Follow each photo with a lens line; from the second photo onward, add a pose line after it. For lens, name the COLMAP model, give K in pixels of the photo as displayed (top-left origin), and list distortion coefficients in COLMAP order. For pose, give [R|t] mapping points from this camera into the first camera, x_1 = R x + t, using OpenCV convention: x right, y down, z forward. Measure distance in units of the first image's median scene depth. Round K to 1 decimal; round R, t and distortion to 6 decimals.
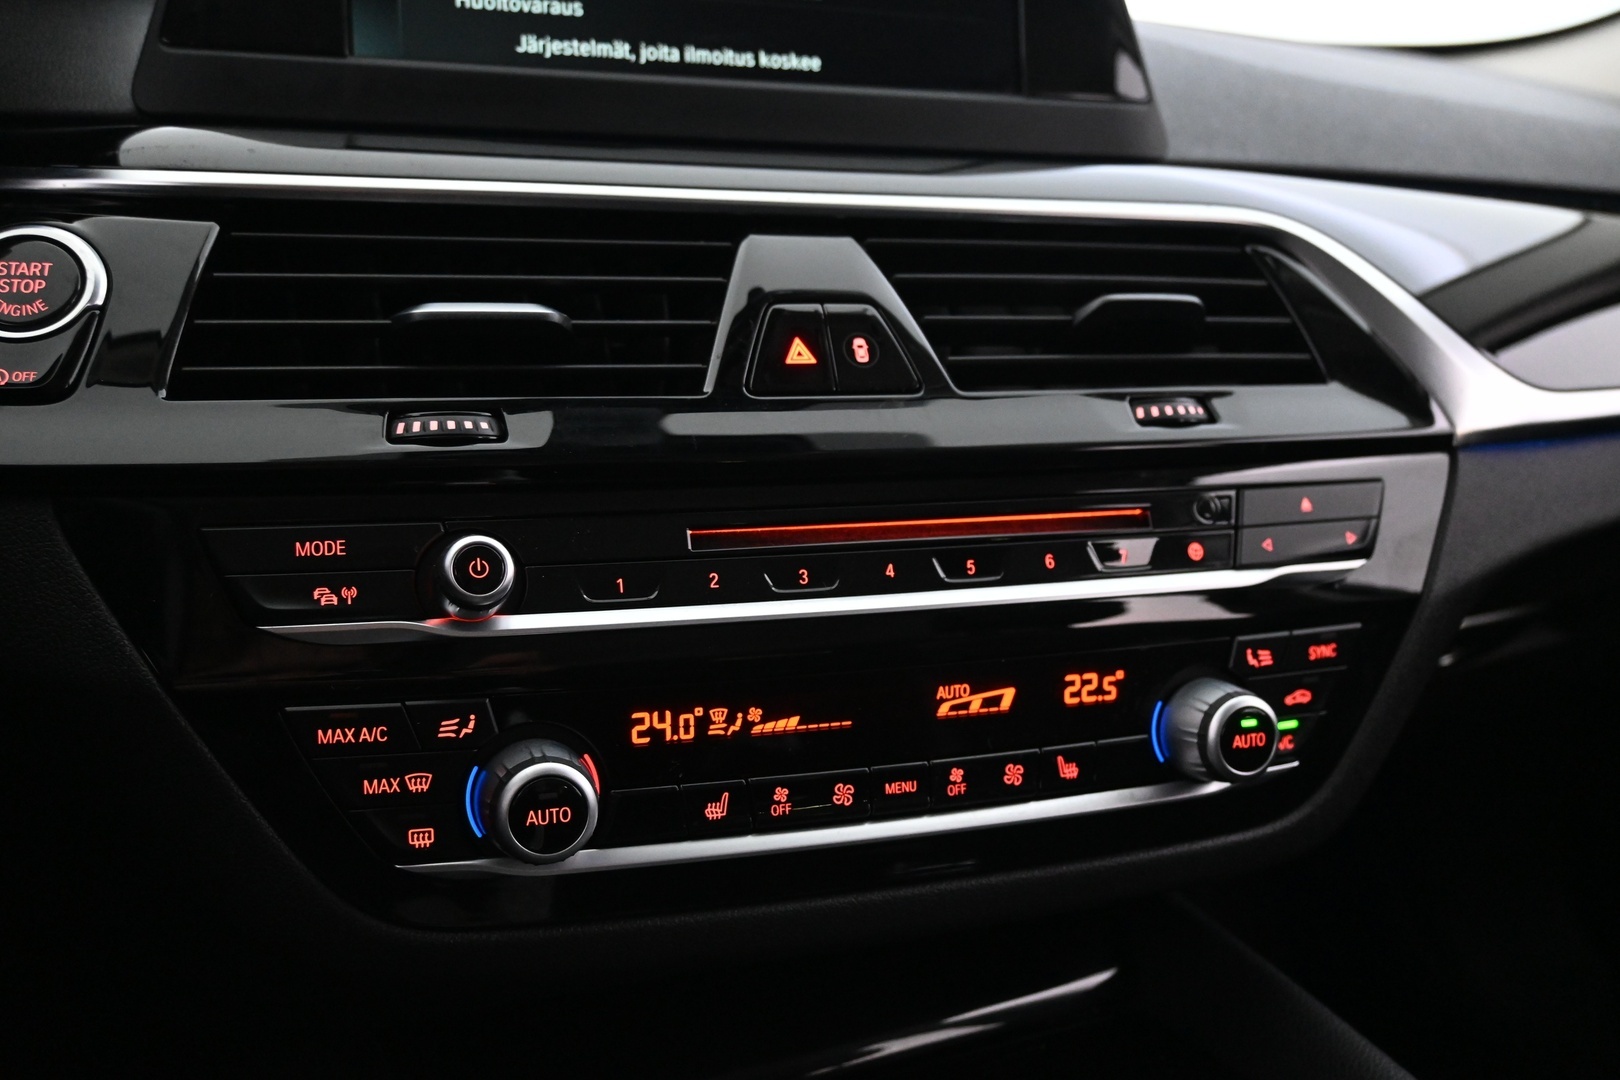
lens RADIAL K [[1467.1, 0, 810.0], [0, 1467.1, 540.0], [0, 0, 1]] dist [-0.007231, -0.005937]
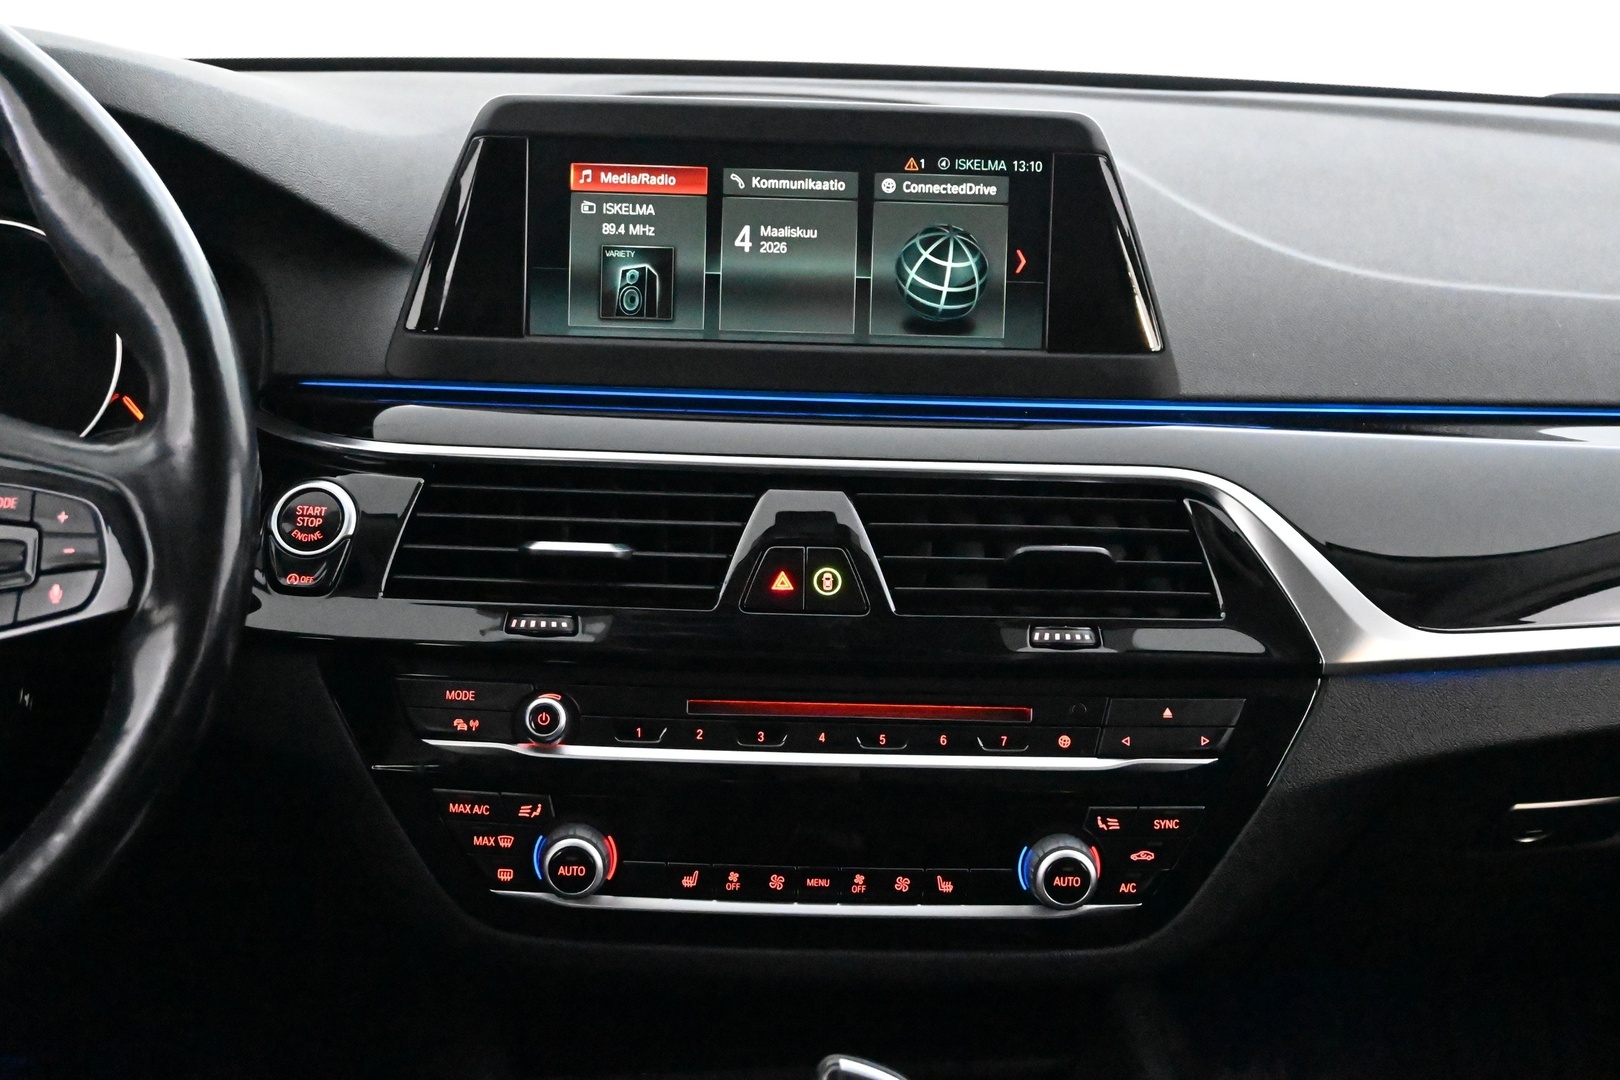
lens RADIAL K [[2605.0, 0, 810.0], [0, 2605.0, 540.0], [0, 0, 1]] dist [0.029033, 0.122657]
pose [[0.950949, 0.084322, -0.297635, 0.865438], [-0.073161, 0.996142, 0.048462, -0.325521], [0.300573, -0.024310, 0.953449, -1.616498]]
